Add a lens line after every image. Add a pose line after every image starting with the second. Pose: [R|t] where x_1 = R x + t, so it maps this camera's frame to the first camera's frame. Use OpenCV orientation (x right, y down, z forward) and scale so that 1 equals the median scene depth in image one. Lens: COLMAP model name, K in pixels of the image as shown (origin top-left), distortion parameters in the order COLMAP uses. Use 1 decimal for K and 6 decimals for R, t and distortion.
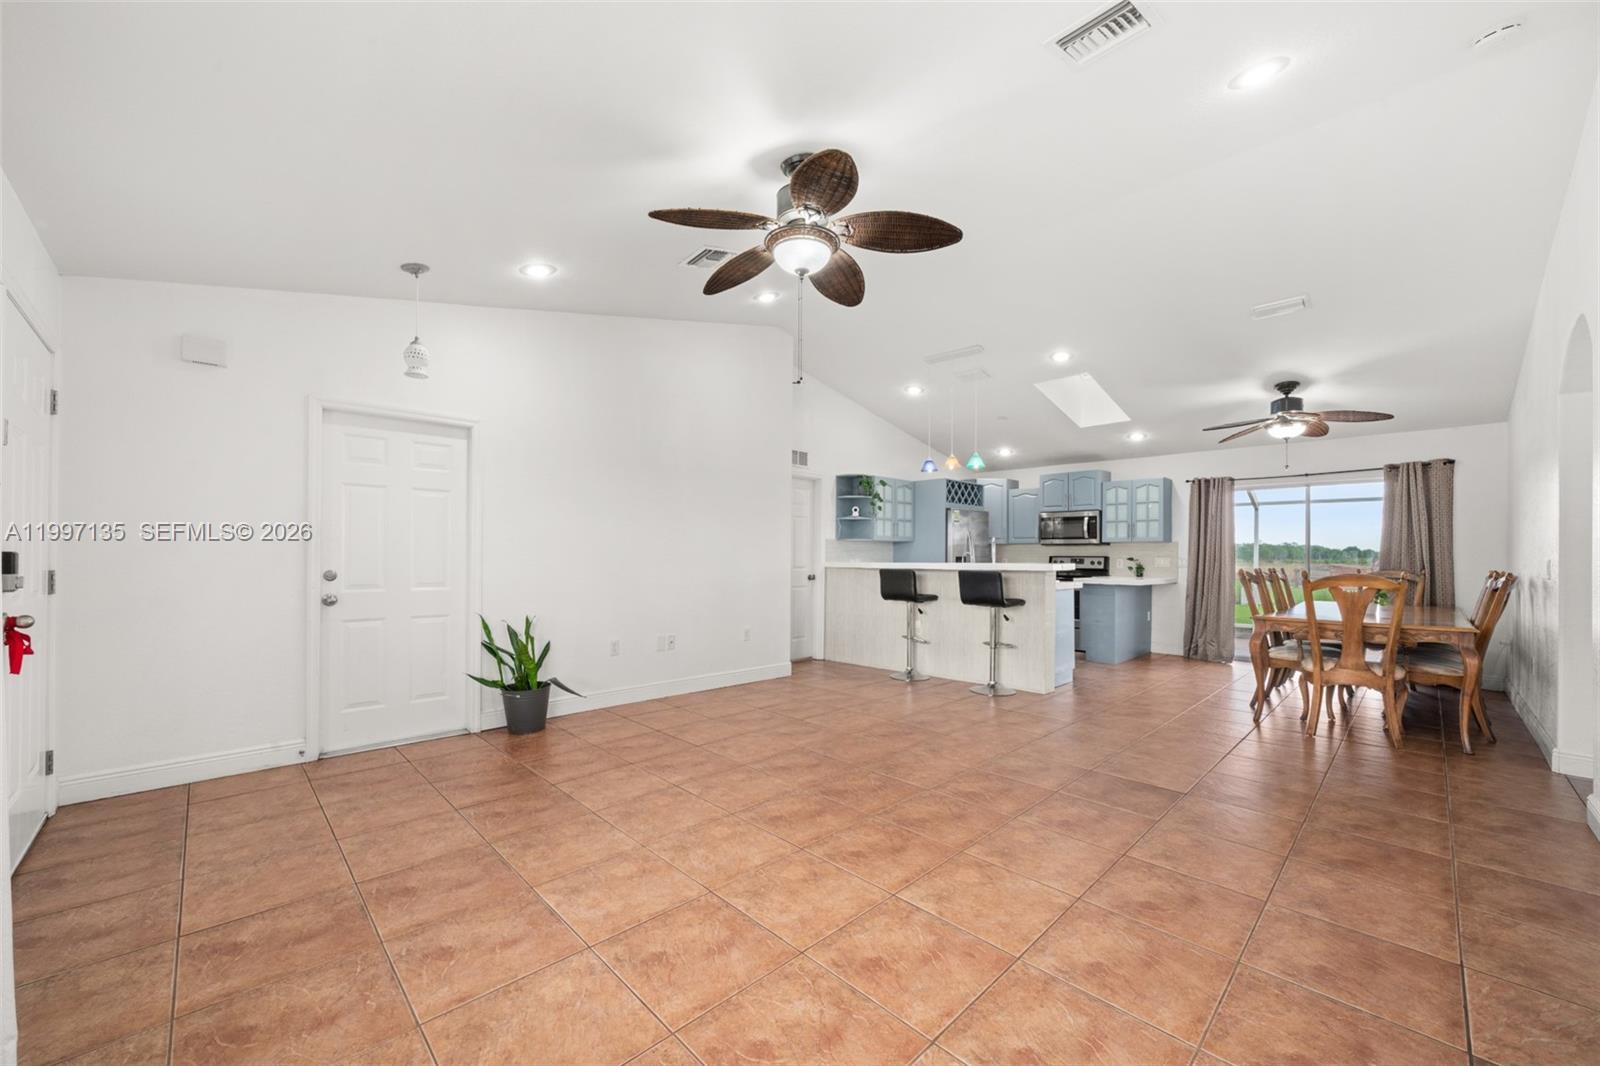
lens RADIAL K [[610.3, 0, 790.4], [0, 610.3, 556.7], [0, 0, 1]] dist [-0.001476, -0.000131]
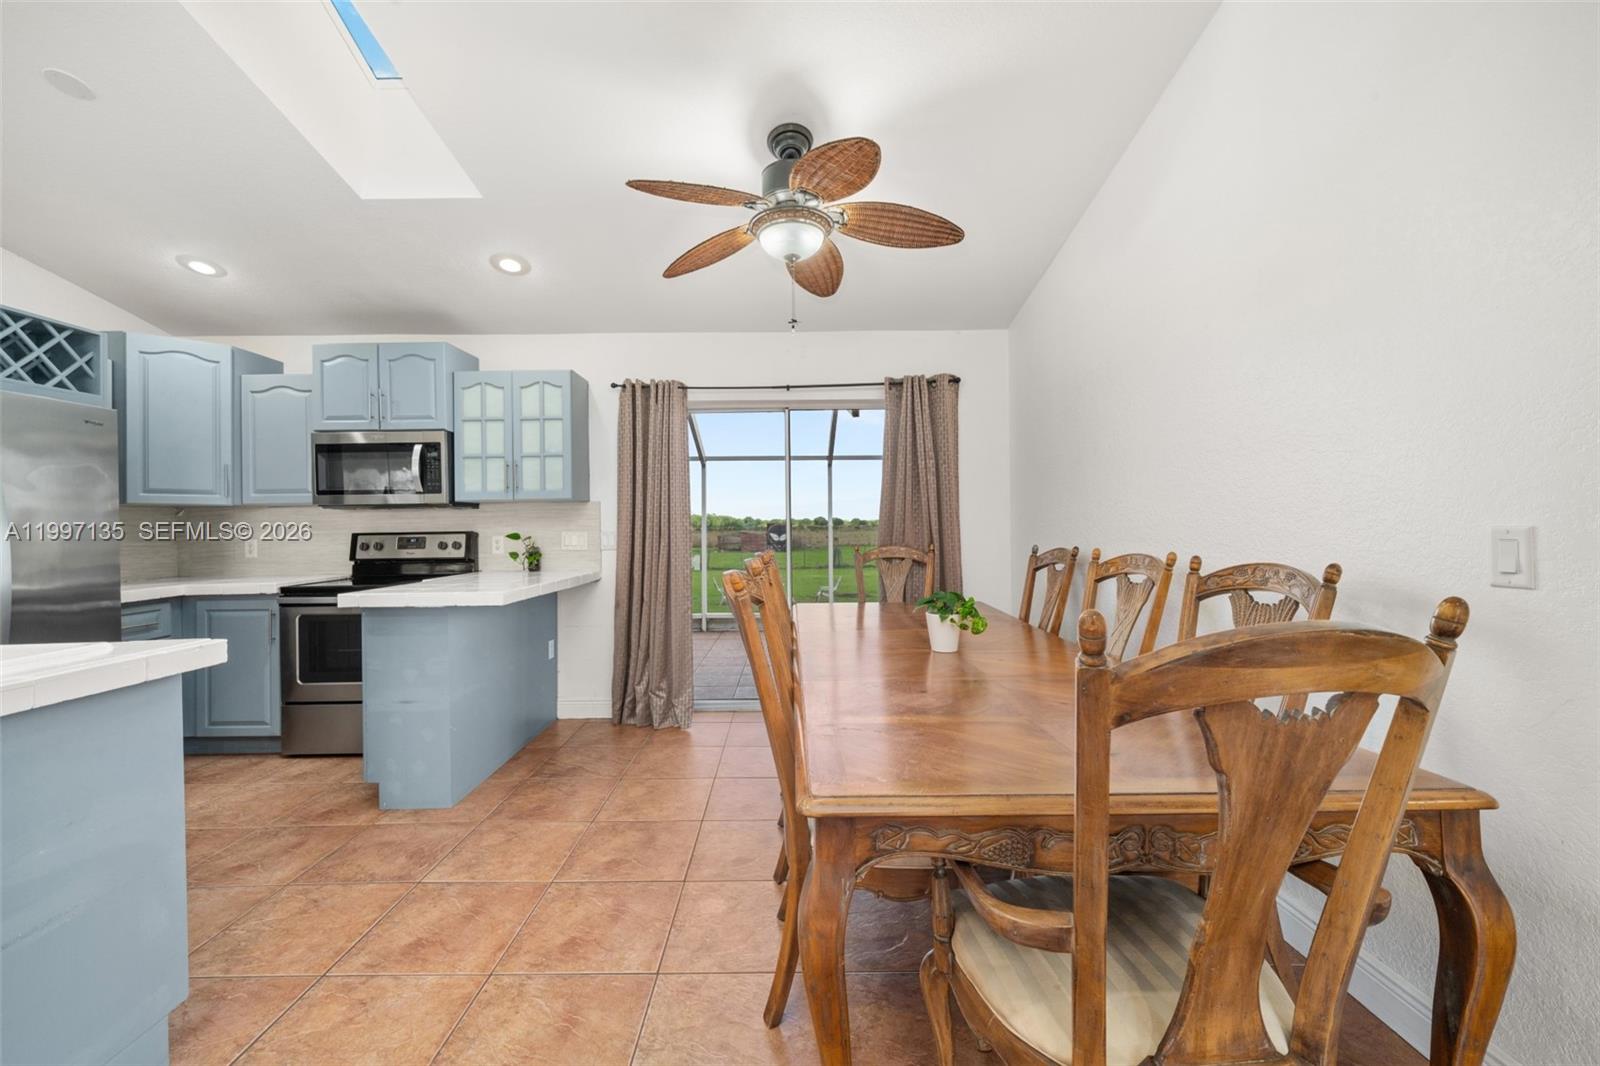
lens RADIAL K [[639.4, 0, 787.6], [0, 639.4, 523.5], [0, 0, 1]] dist [-0.001049, 0.000147]
pose [[0.693266, -0.011977, 0.720582, 0.455698], [0.018044, 0.999837, -0.000742, -0.002416], [-0.720455, 0.013517, 0.693369, 0.654419]]
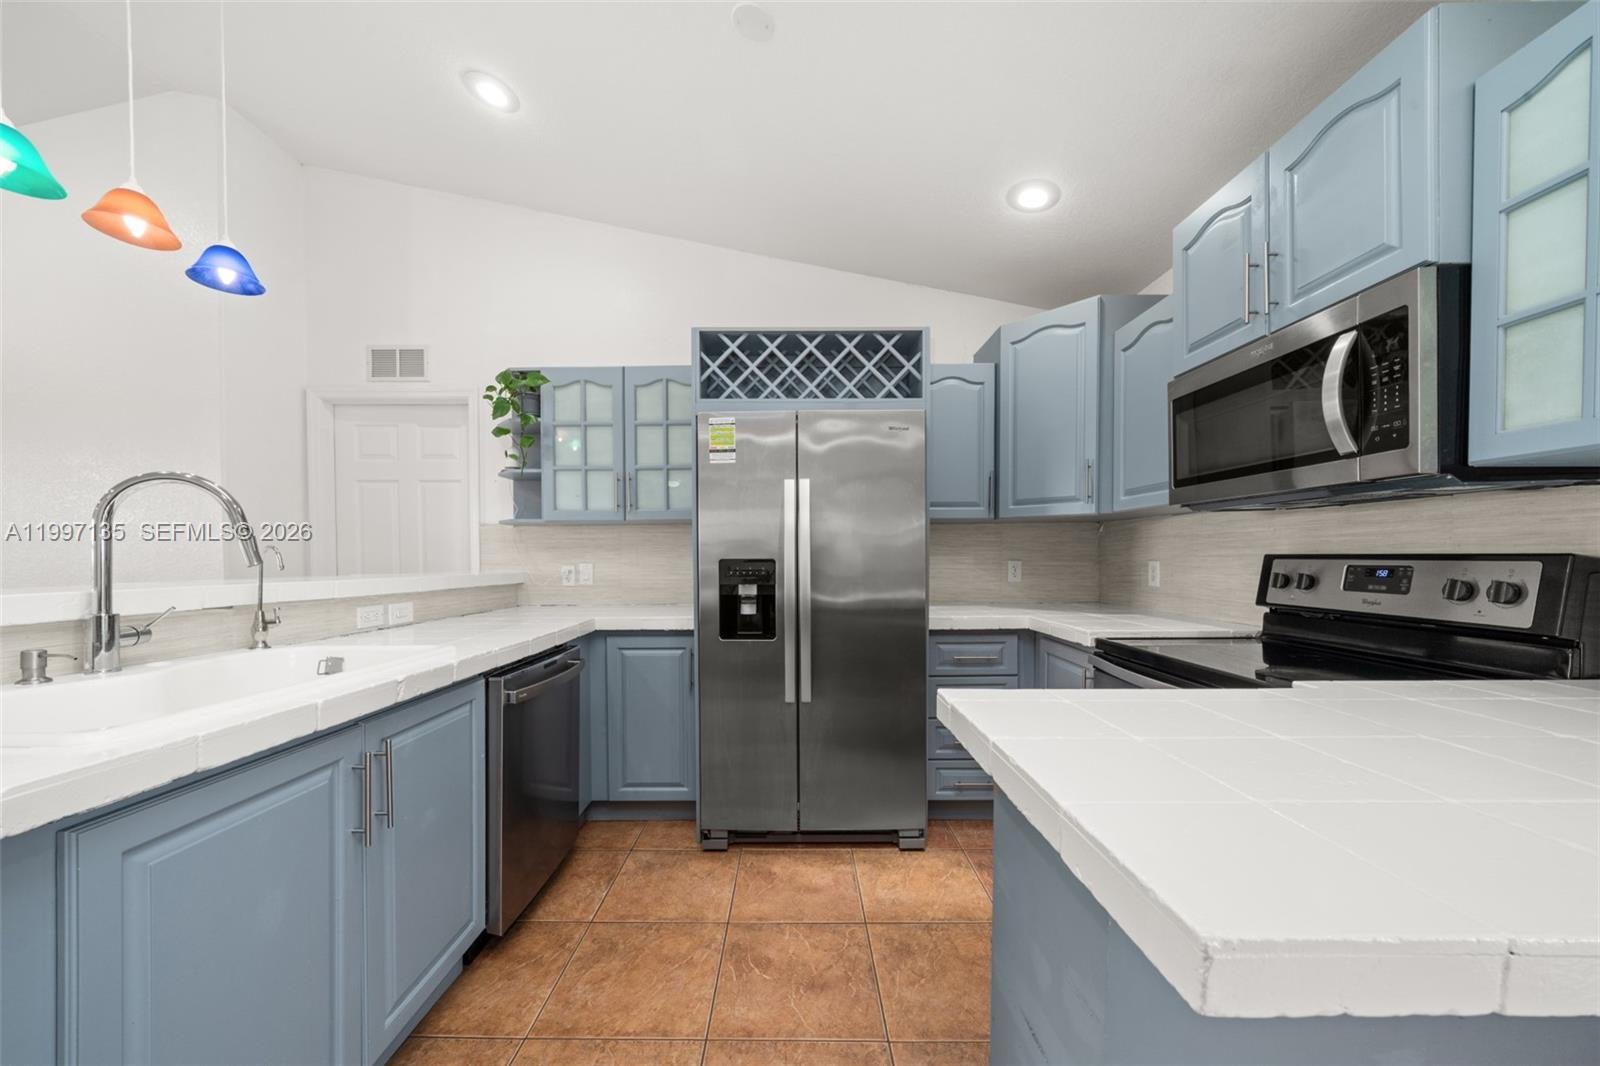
lens RADIAL K [[559.1, 0, 785.1], [0, 559.1, 567.4], [0, 0, 1]] dist [-0.006558, 0.000016]
pose [[0.712746, 0.008782, -0.701367, 0.657577], [0.005488, 0.999821, 0.018096, -0.000880], [0.701401, -0.016747, 0.712571, 1.047526]]
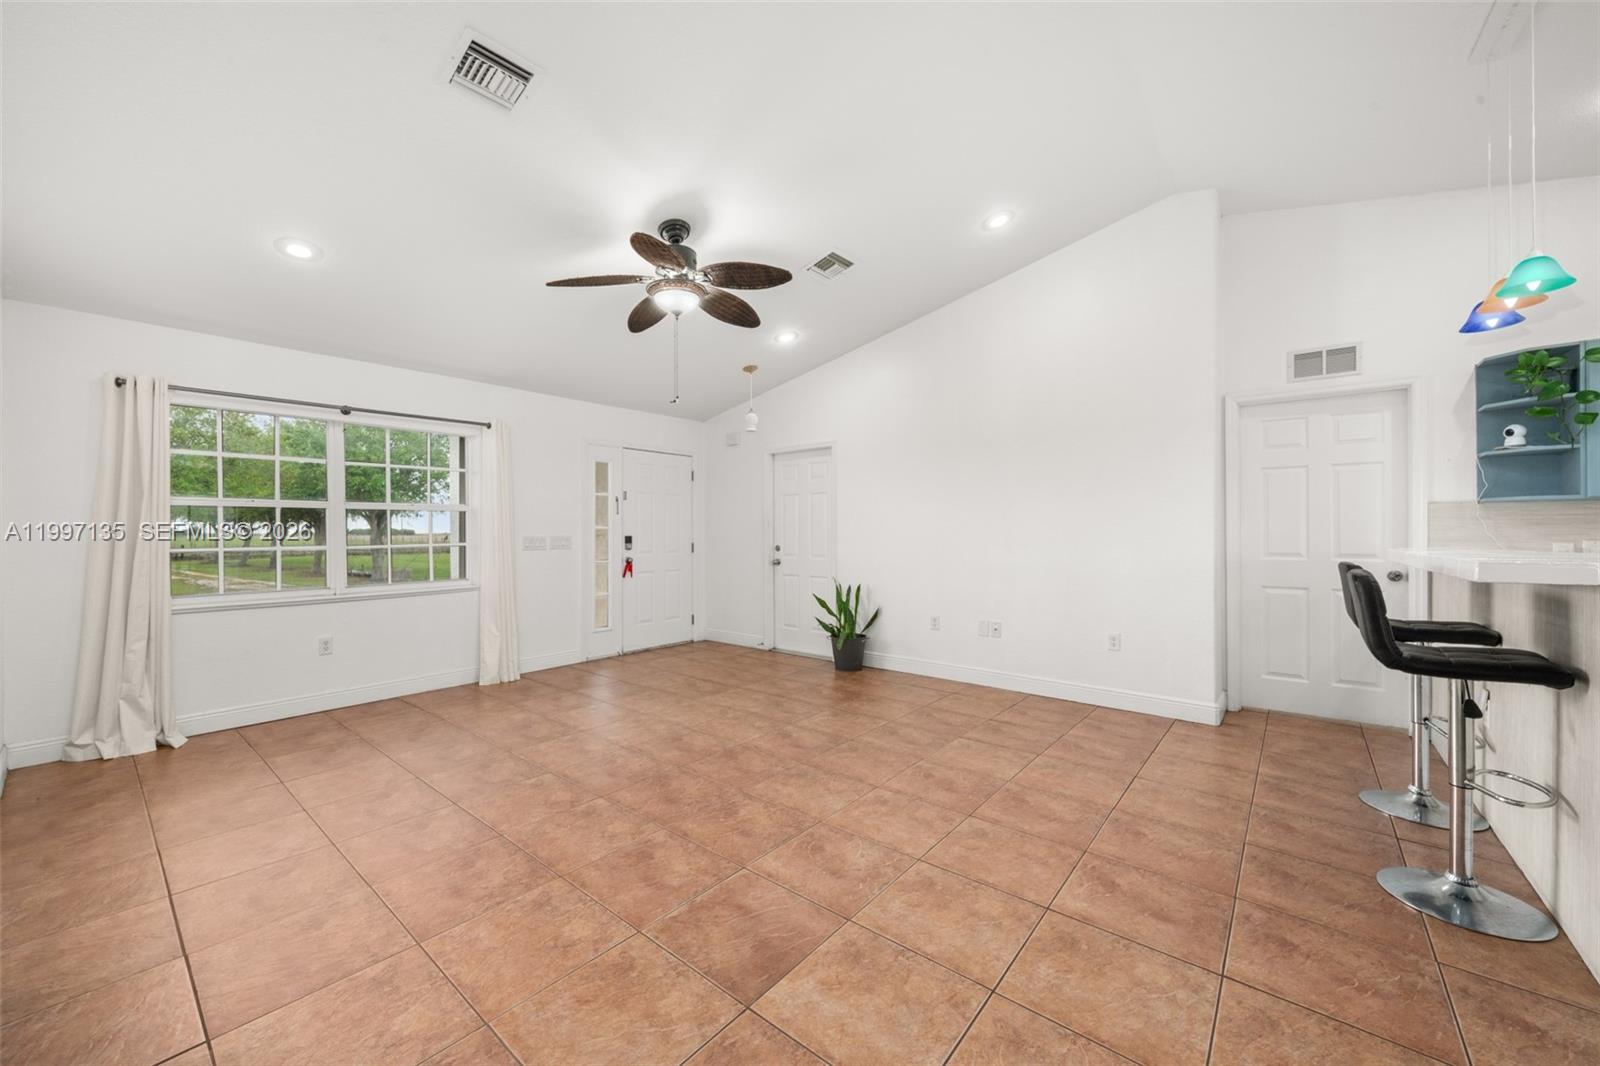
lens RADIAL K [[607.0, 0, 779.9], [0, 607.0, 531.0], [0, 0, 1]] dist [-0.001265, -0.000271]
pose [[0.099253, -0.009040, -0.995021, 0.610914], [0.001831, 0.999959, -0.008902, -0.001200], [0.995061, -0.000938, 0.099266, 0.516115]]
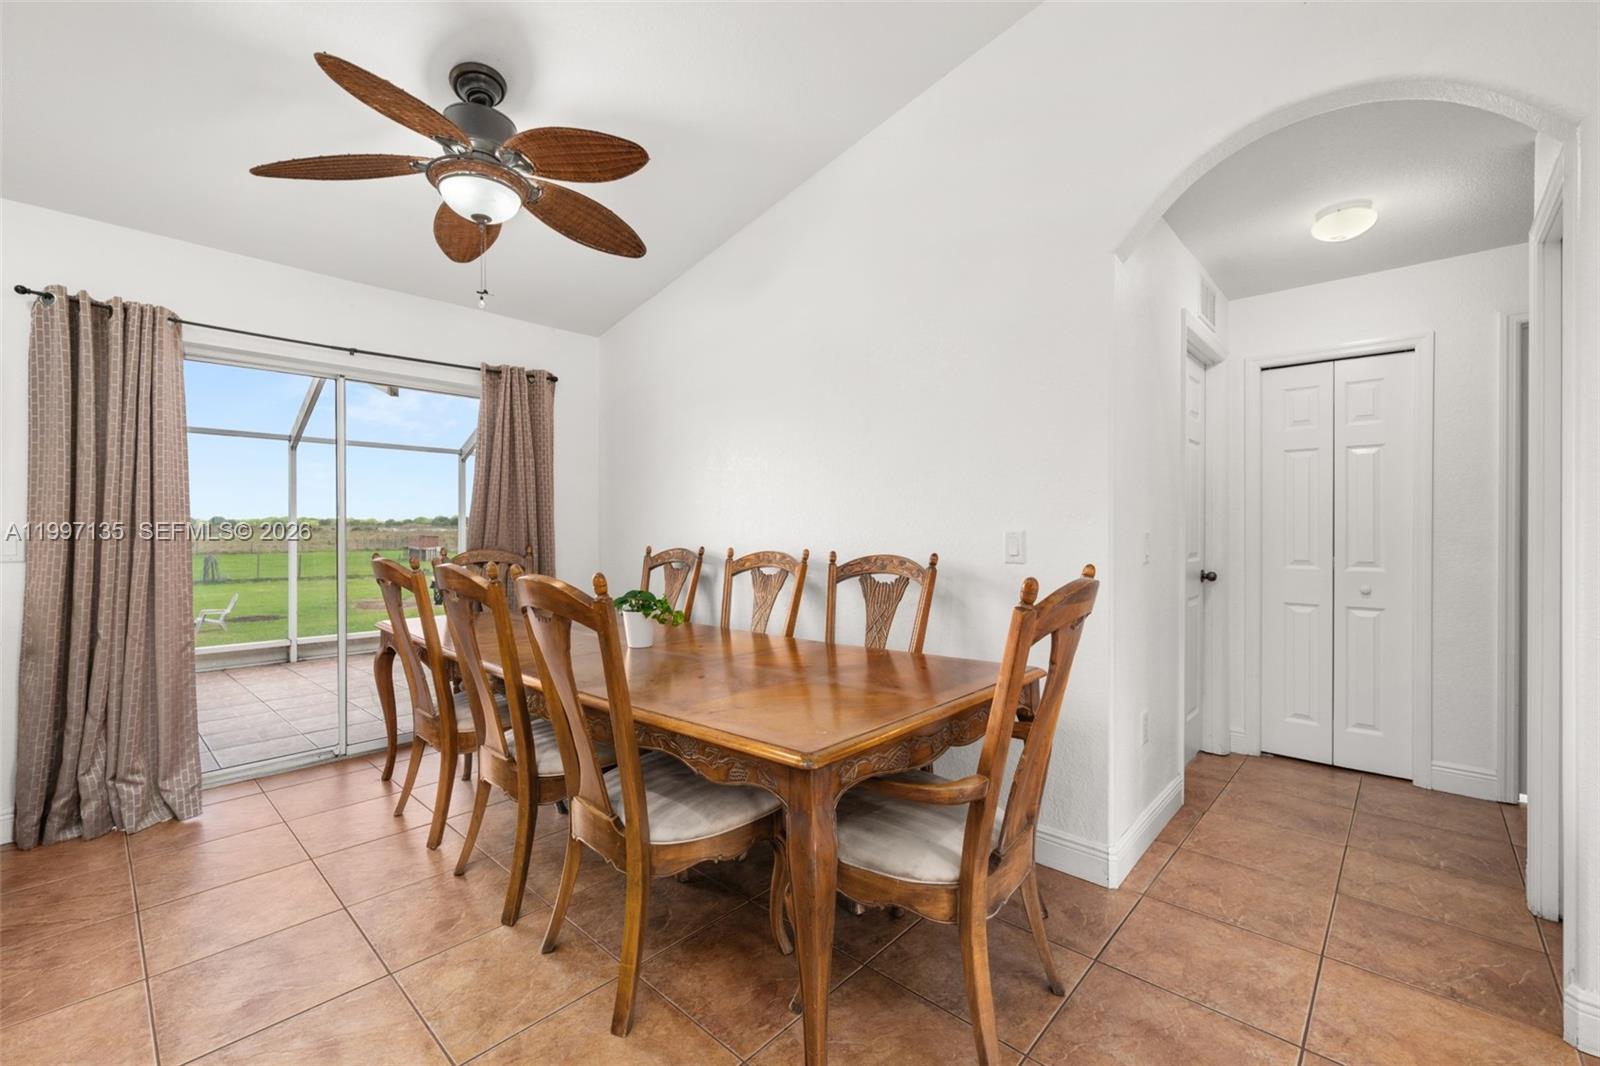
lens RADIAL K [[664.9, 0, 775.4], [0, 664.9, 529.7], [0, 0, 1]] dist [0.000474, 0.000113]
pose [[-0.043305, -0.010705, 0.999005, 0.367324], [0.001448, 0.999941, 0.010777, -0.002724], [-0.999061, 0.001913, -0.043287, 0.797672]]
